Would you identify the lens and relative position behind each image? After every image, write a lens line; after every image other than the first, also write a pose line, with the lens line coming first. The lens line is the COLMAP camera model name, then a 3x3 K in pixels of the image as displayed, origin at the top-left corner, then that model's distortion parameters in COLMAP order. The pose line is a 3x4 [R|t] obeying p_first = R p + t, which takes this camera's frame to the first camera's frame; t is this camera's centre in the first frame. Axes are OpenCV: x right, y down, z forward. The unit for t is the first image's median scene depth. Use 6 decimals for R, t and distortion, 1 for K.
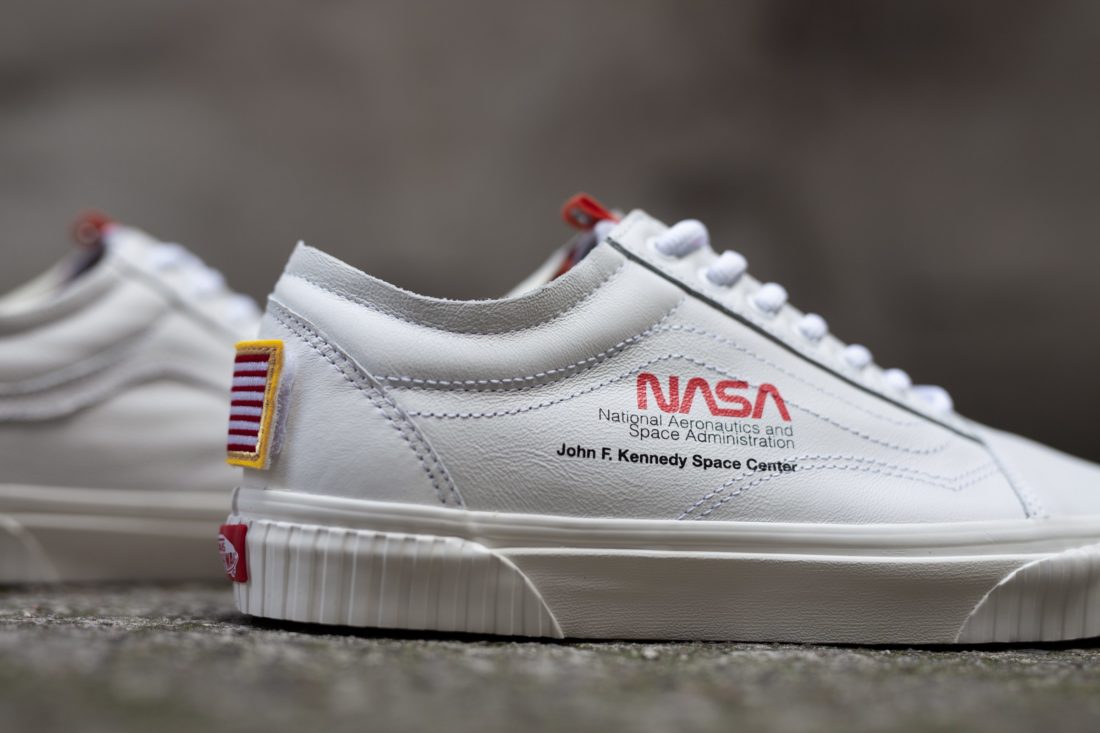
lens RADIAL K [[1344.5, 0, 550.0], [0, 1344.5, 366.5], [0, 0, 1]] dist [-0.064345, 0.016241]
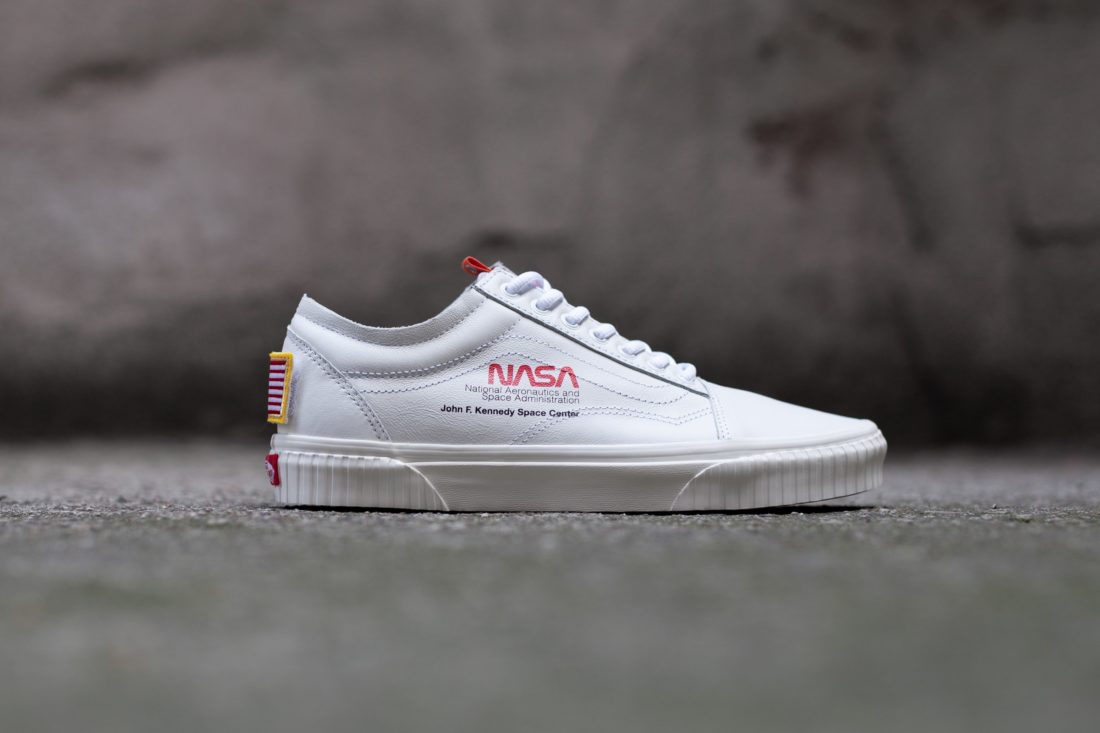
lens RADIAL K [[1344.5, 0, 550.0], [0, 1344.5, 366.5], [0, 0, 1]] dist [-0.064345, 0.016241]
pose [[0.995322, -0.032040, -0.091150, 0.316799], [0.035557, 0.998674, 0.037223, -0.056727], [0.089836, -0.040290, 0.995141, -0.792716]]
